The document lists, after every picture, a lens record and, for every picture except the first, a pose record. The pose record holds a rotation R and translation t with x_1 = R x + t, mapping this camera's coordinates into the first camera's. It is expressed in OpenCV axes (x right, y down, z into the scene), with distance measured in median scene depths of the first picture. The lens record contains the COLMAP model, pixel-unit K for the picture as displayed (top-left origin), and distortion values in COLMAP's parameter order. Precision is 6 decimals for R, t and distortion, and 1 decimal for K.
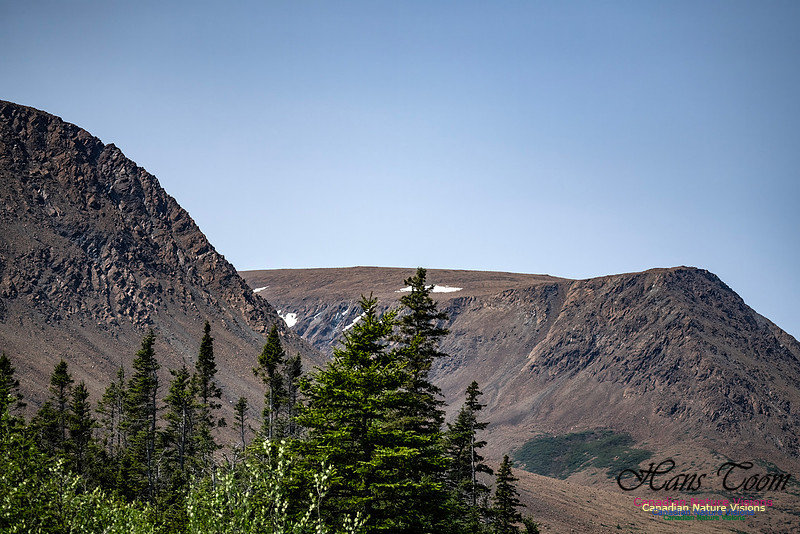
lens RADIAL K [[2372.0, 0, 400.3], [0, 2372.0, 273.3], [0, 0, 1]] dist [0.370506, 0.000000]
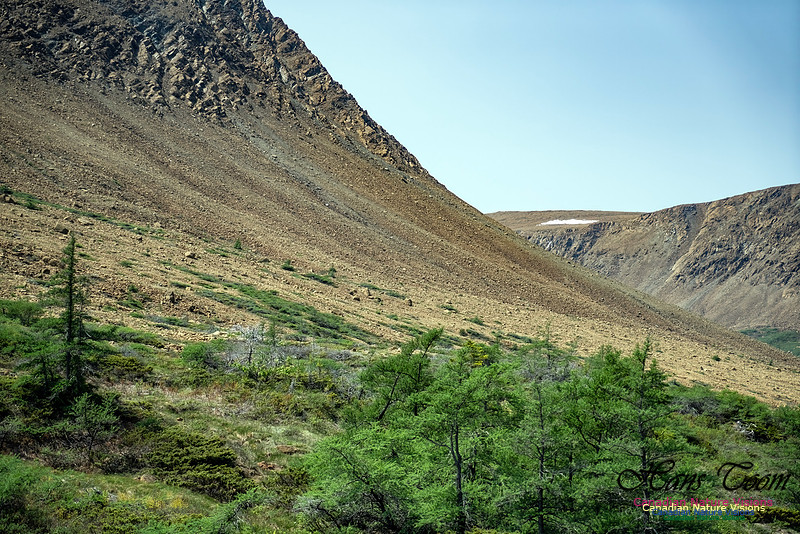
lens RADIAL K [[1528.5, 0, 405.8], [0, 1528.5, 275.4], [0, 0, 1]] dist [0.747773, 0.000000]
pose [[0.996446, -0.028835, -0.079141, -0.011012], [0.027331, 0.999426, -0.020024, 0.071372], [0.079673, 0.017790, 0.996662, 0.467332]]
